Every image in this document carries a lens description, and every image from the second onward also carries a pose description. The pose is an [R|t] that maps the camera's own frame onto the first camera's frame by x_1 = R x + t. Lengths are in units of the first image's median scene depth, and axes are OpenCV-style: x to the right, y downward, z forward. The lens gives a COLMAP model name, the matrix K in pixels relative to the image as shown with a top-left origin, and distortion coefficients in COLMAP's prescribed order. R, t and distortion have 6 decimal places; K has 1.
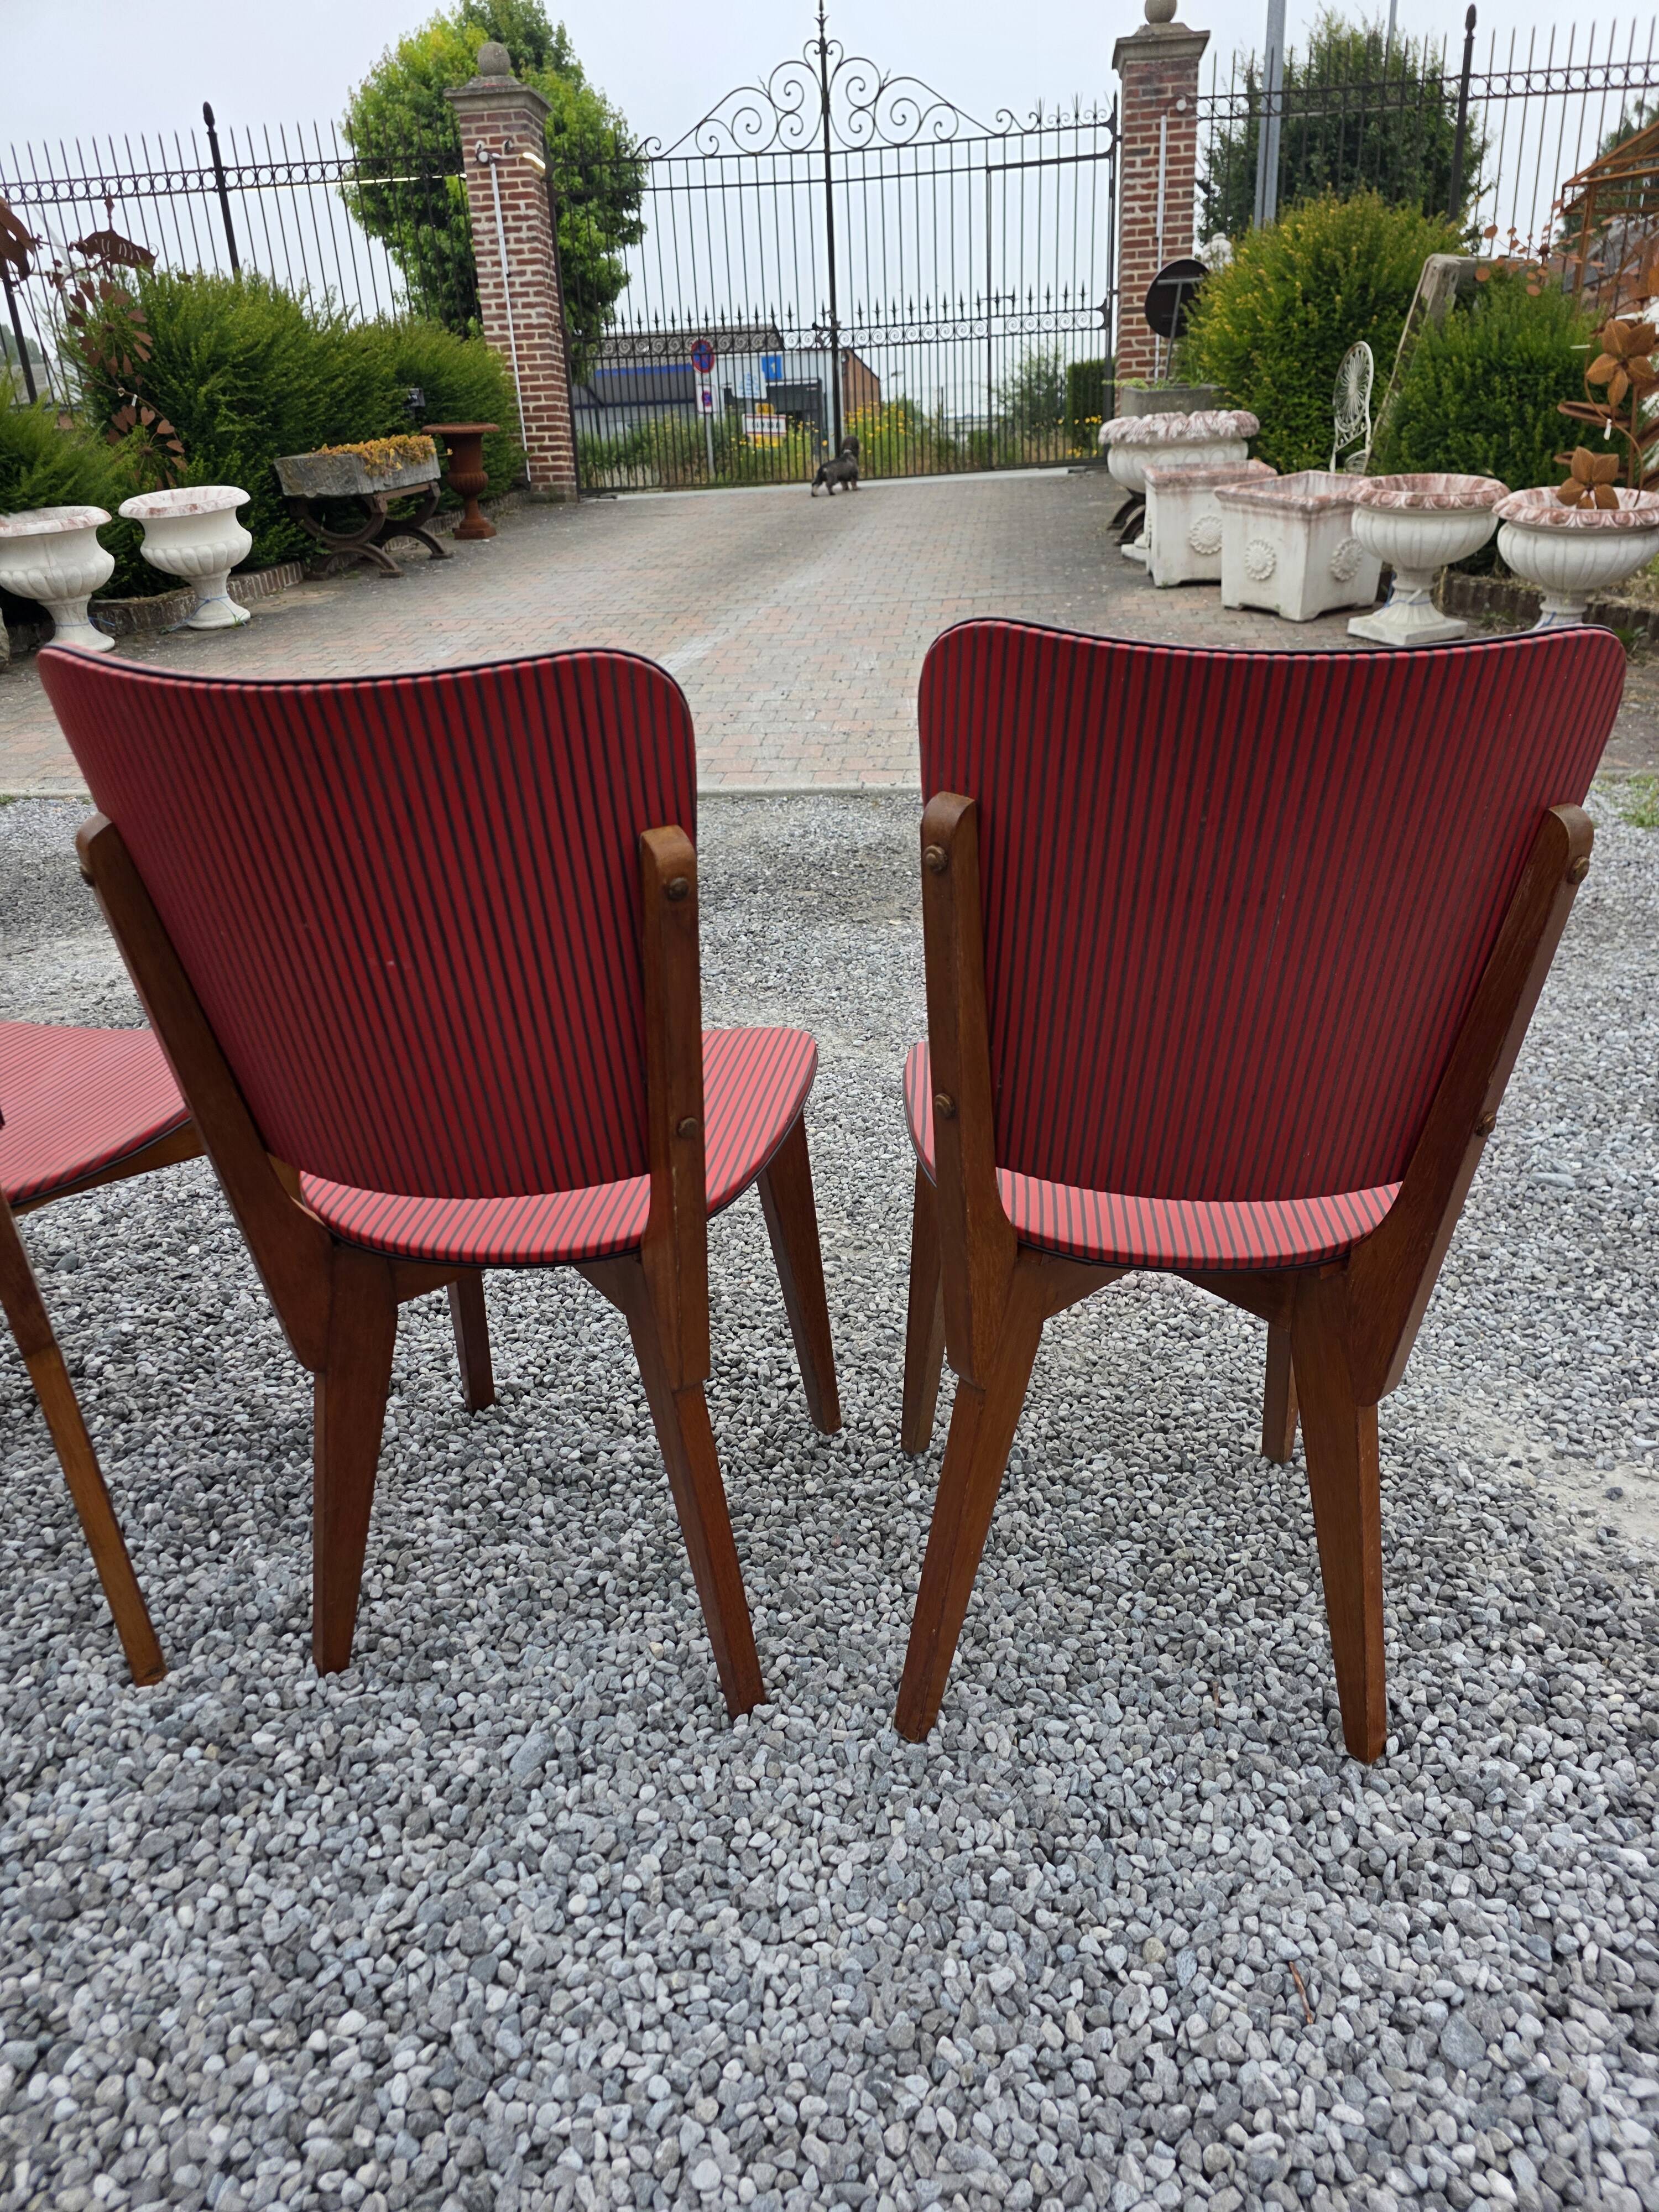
lens RADIAL K [[1467.9, 0, 821.1], [0, 1467.9, 1138.4], [0, 0, 1]] dist [0.027814, -0.019174]
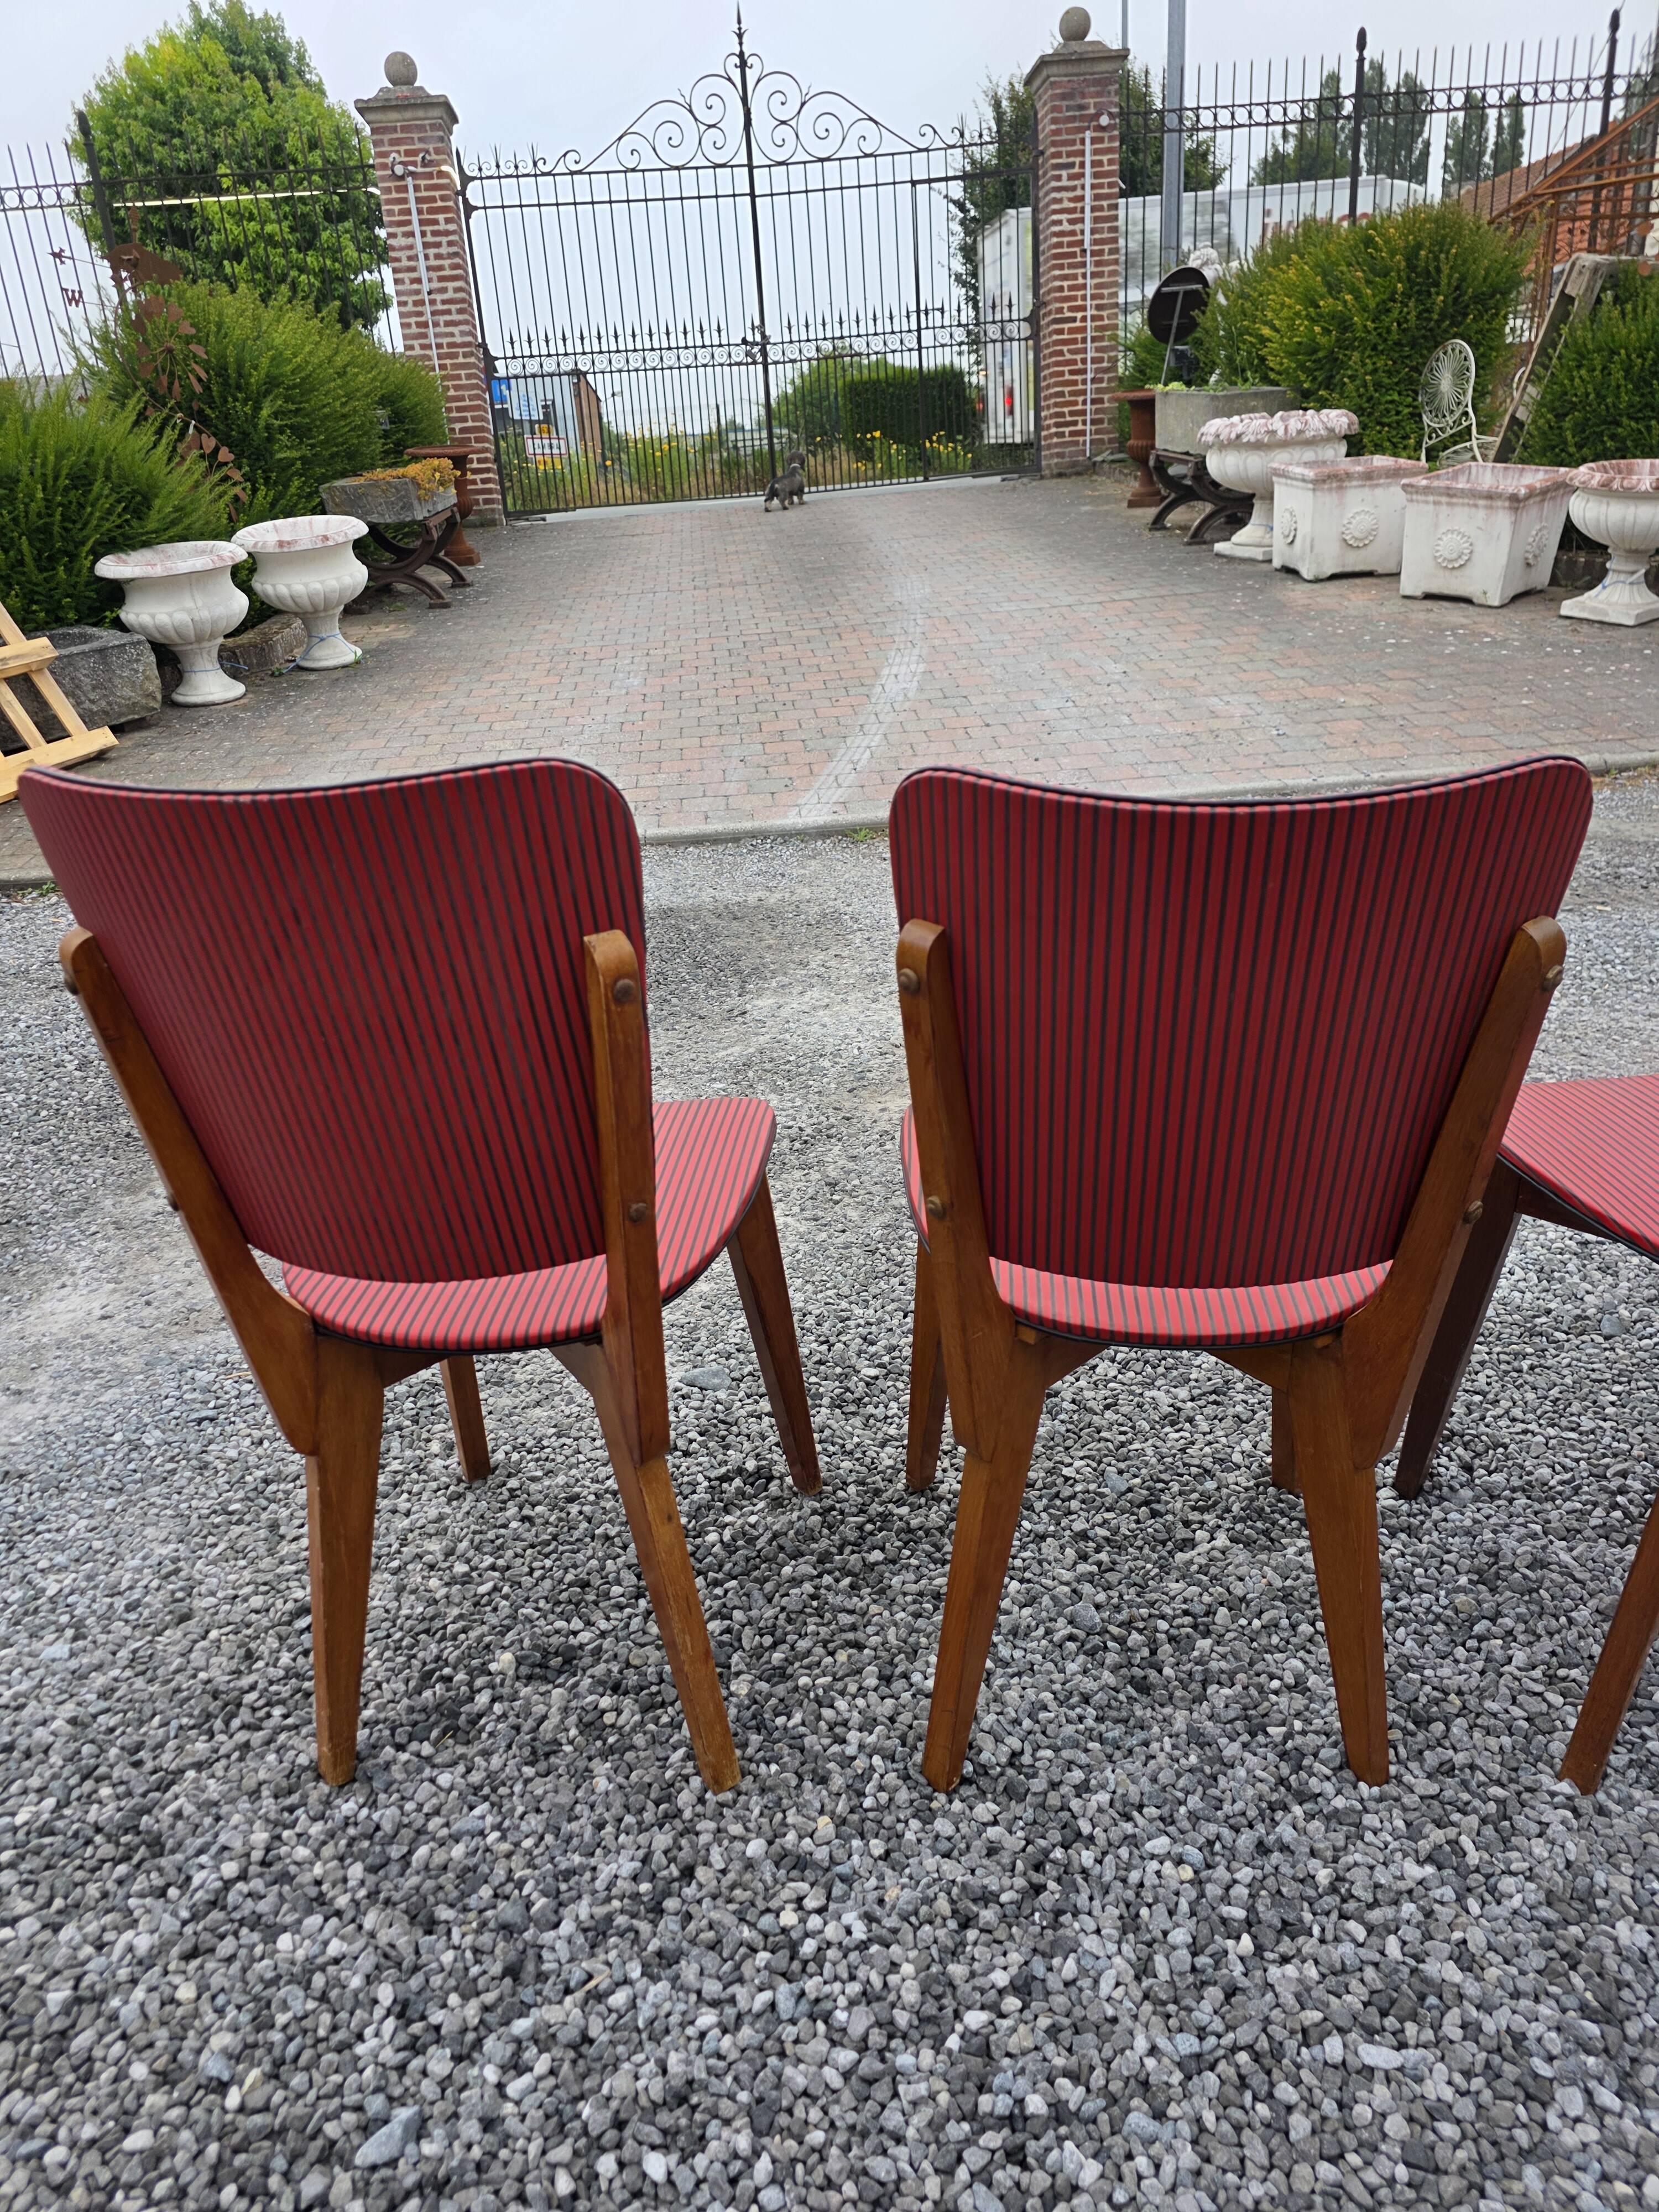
lens RADIAL K [[1449.4, 0, 726.8], [0, 1449.4, 1136.9], [0, 0, 1]] dist [0.036803, -0.025206]
pose [[0.984741, -0.093824, 0.146571, -0.222200], [0.095055, 0.995471, -0.001400, -0.016720], [-0.145776, 0.015311, 0.989199, 0.038099]]
